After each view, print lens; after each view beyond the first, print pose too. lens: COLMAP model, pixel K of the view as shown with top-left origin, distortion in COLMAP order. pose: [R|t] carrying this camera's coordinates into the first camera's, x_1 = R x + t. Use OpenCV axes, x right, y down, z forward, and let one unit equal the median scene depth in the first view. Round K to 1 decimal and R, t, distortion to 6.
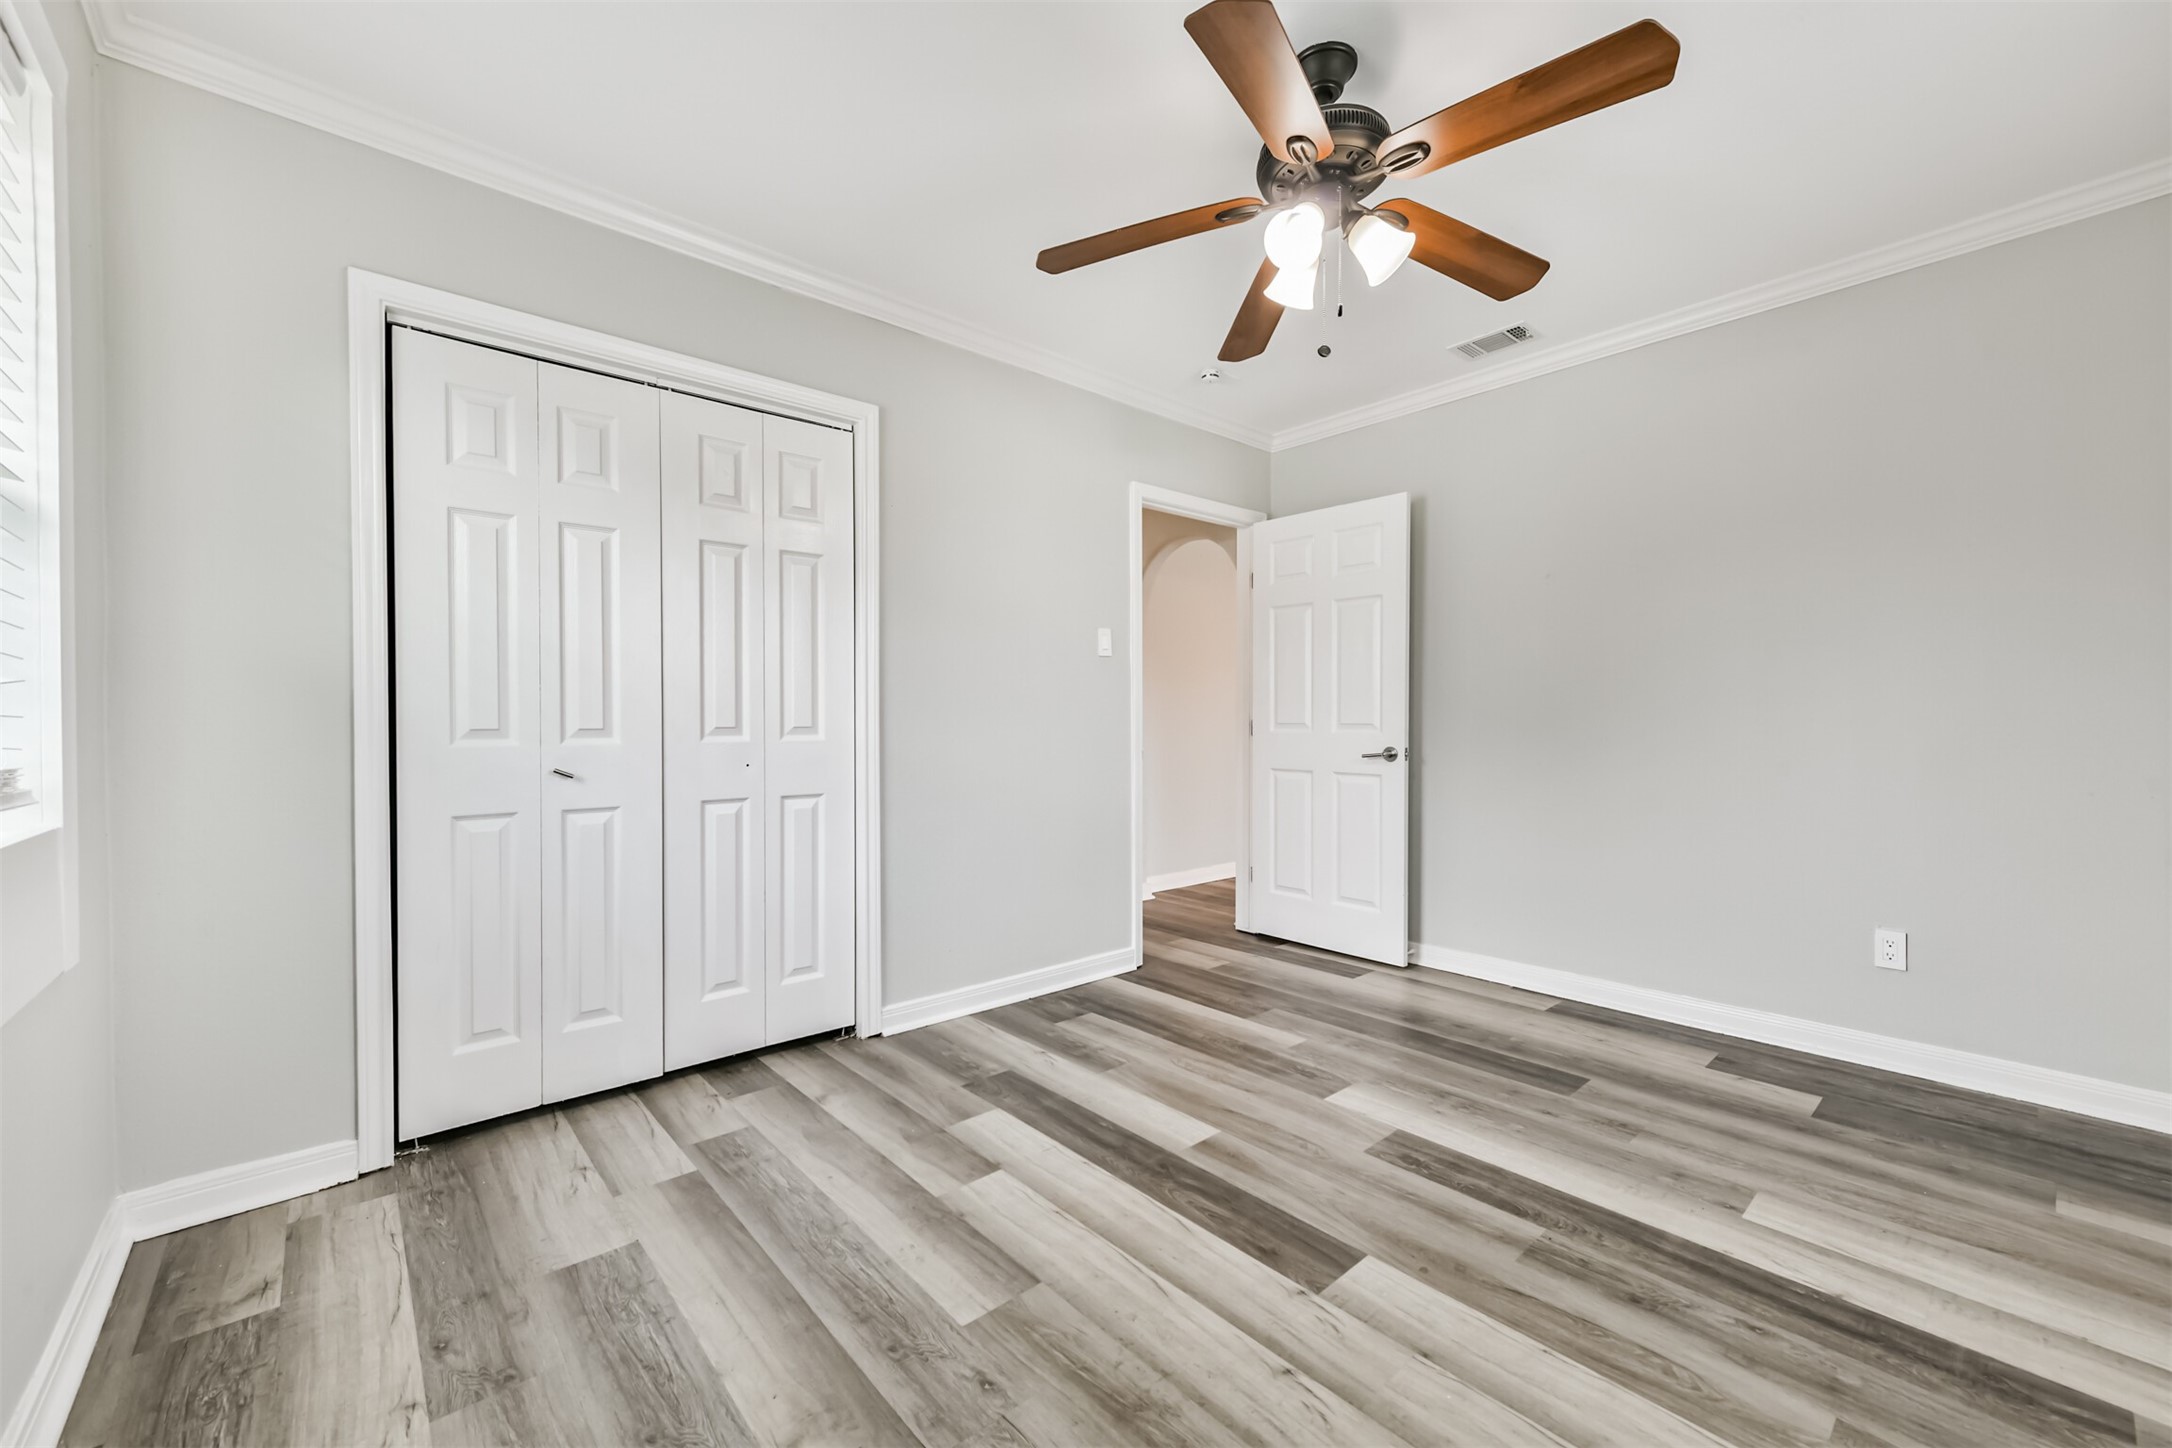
lens RADIAL K [[848.3, 0, 1082.2], [0, 848.3, 738.1], [0, 0, 1]] dist [-0.001014, -0.000106]
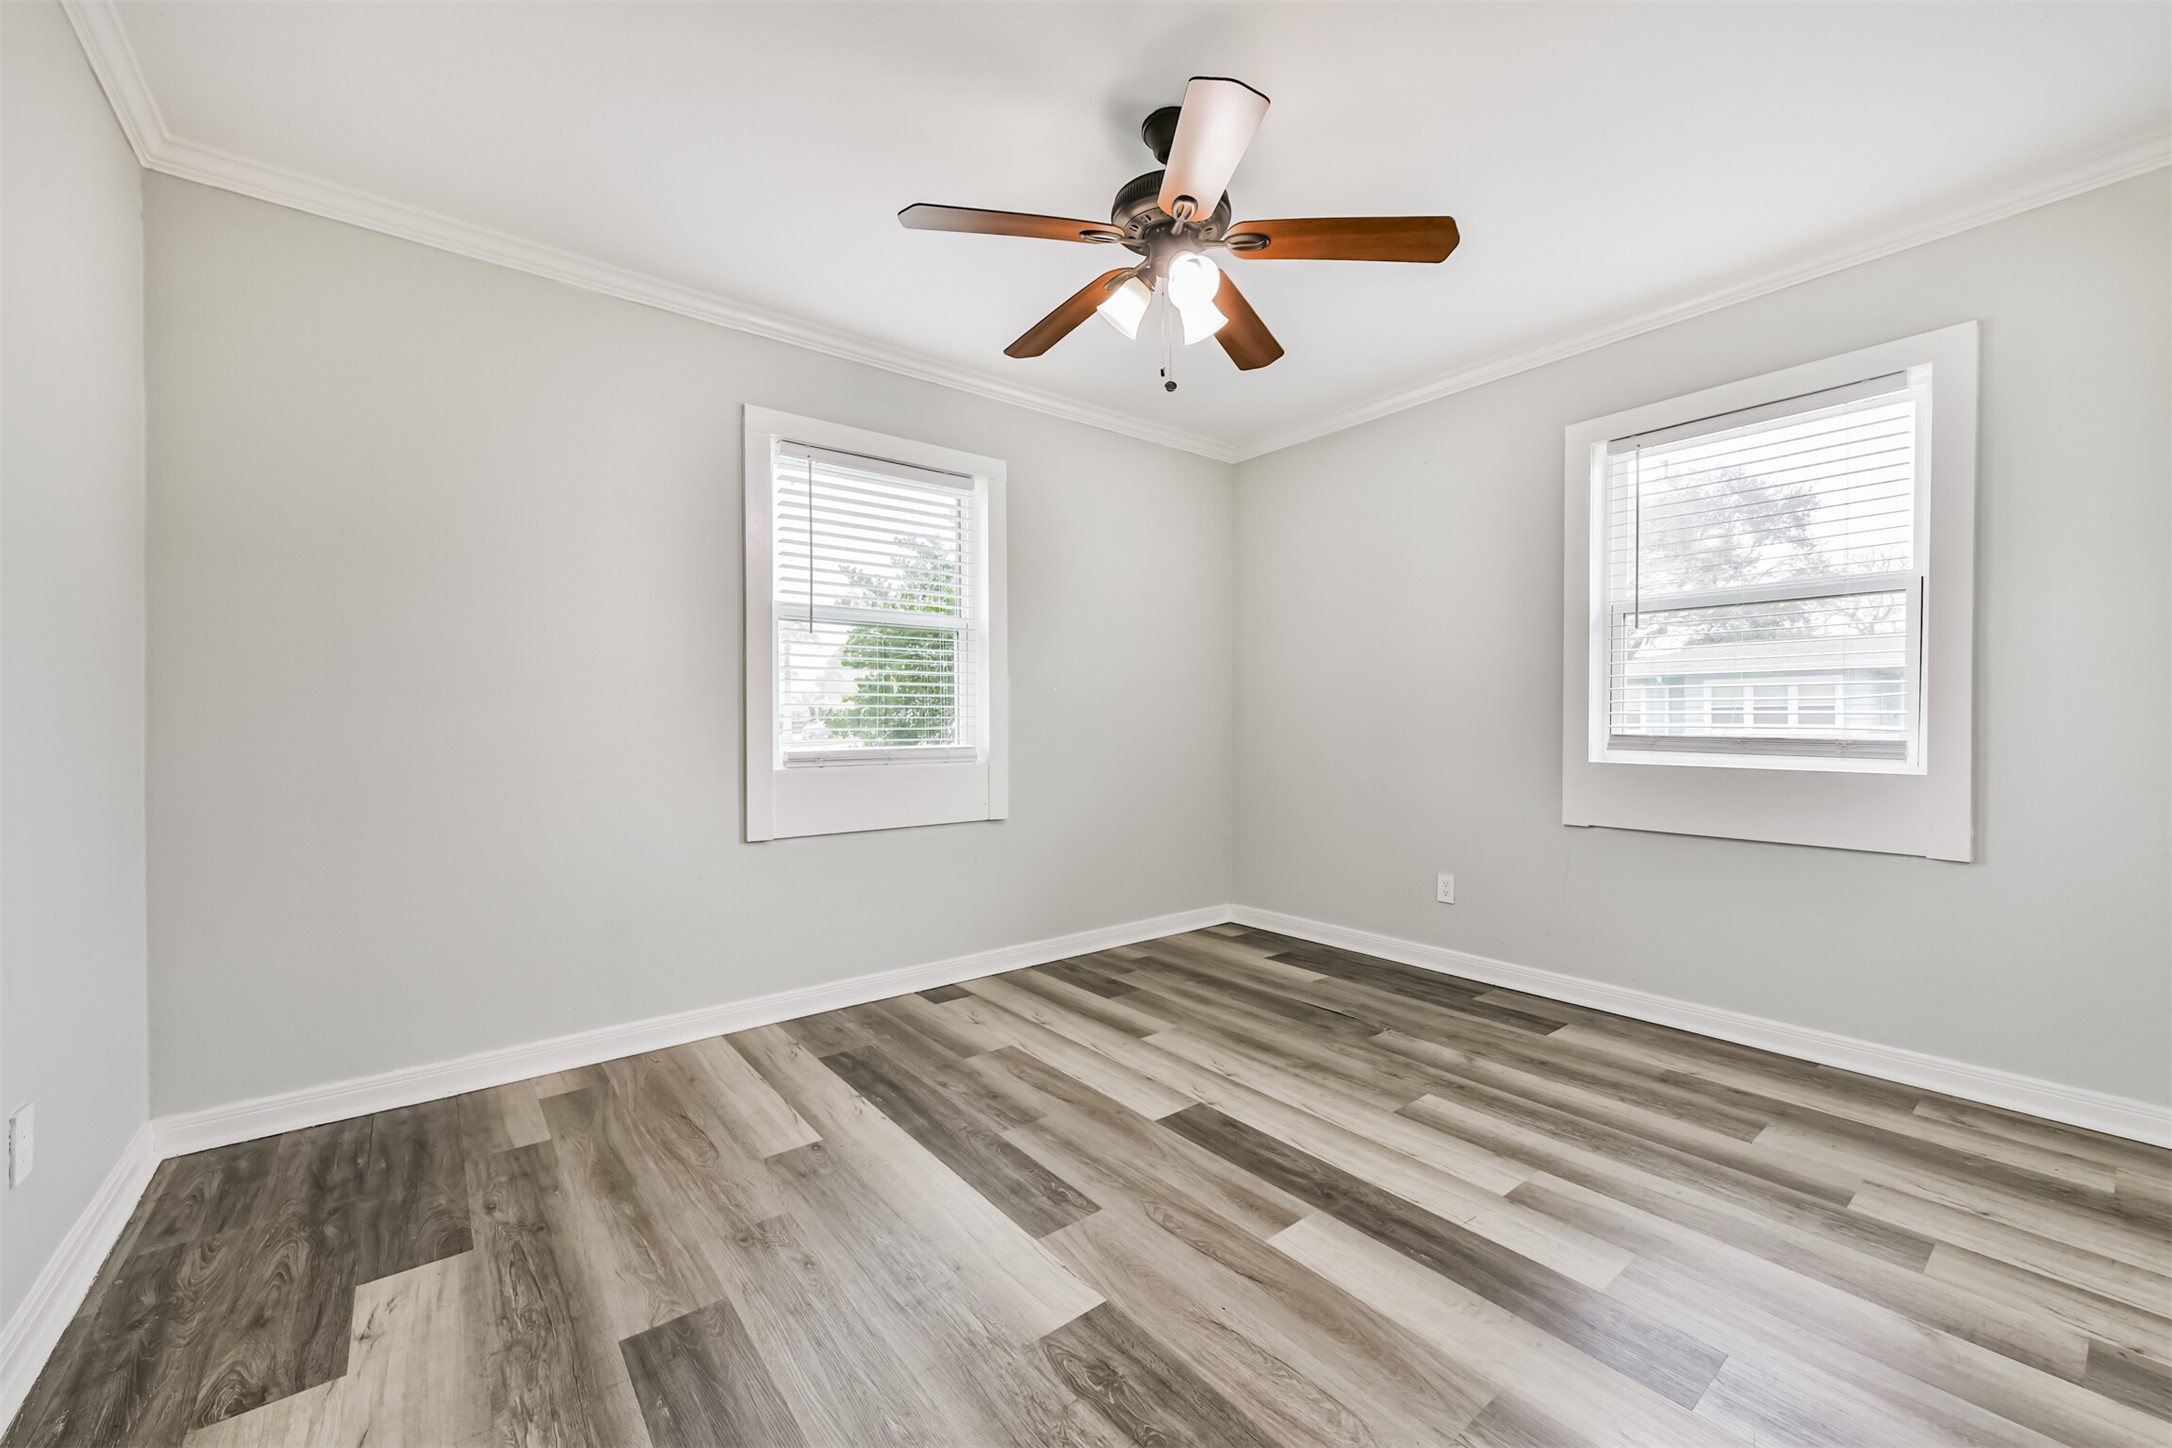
lens RADIAL K [[848.3, 0, 1082.2], [0, 848.3, 738.1], [0, 0, 1]] dist [-0.001014, -0.000106]
pose [[-0.998660, 0.005649, 0.051448, 0.333989], [0.007630, 0.999233, 0.038401, -0.037500], [-0.051191, 0.038742, -0.997937, 2.039431]]
